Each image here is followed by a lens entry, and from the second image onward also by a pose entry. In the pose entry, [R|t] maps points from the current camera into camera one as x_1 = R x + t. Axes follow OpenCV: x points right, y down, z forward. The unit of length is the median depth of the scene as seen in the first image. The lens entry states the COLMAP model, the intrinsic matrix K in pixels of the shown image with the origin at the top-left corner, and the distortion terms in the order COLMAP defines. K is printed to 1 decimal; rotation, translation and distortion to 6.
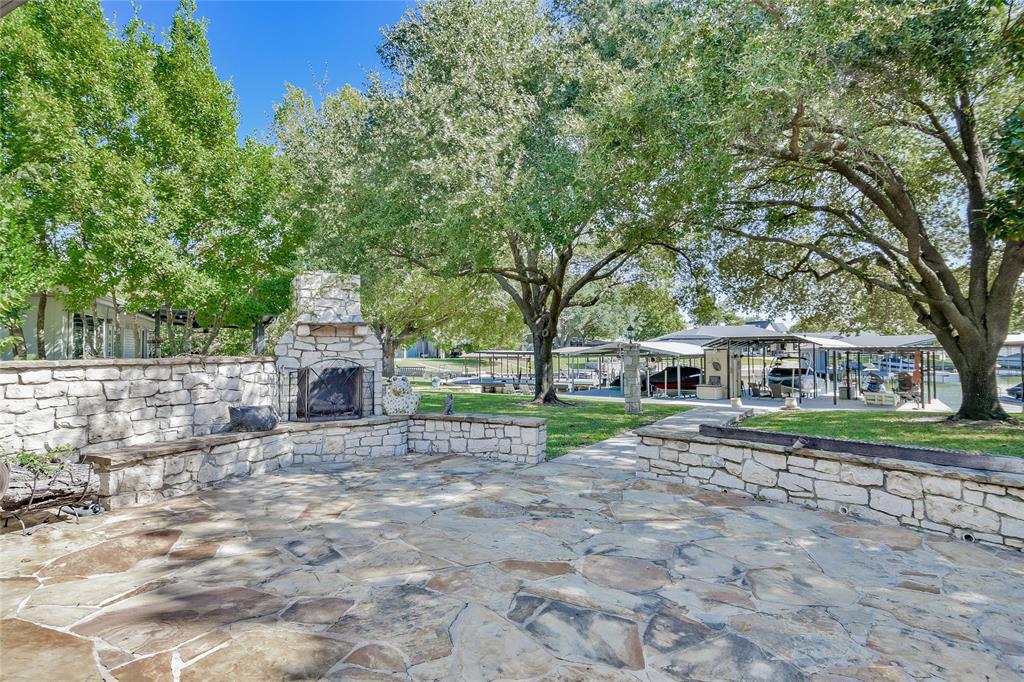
lens RADIAL K [[519.2, 0, 512.0], [0, 519.2, 341.0], [0, 0, 1]] dist [0.025203, -0.035598]
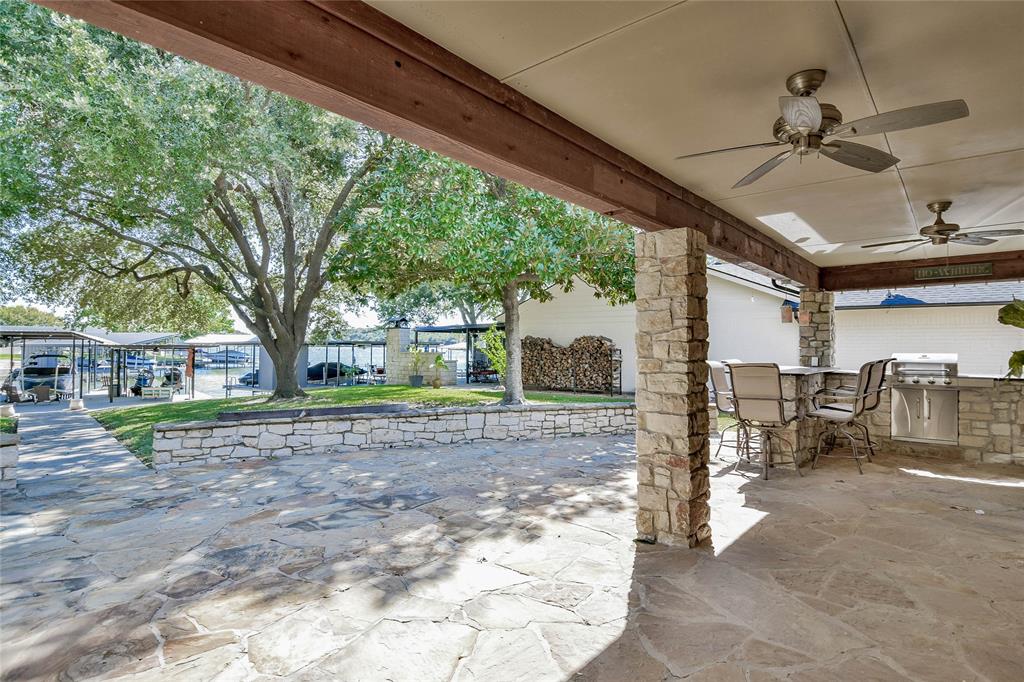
lens RADIAL K [[519.2, 0, 512.0], [0, 519.2, 341.0], [0, 0, 1]] dist [0.025203, -0.035598]
pose [[0.269053, 0.014949, 0.963009, -0.657001], [-0.021625, 0.999721, -0.009477, -0.011581], [-0.962882, -0.018276, 0.269302, 0.013640]]
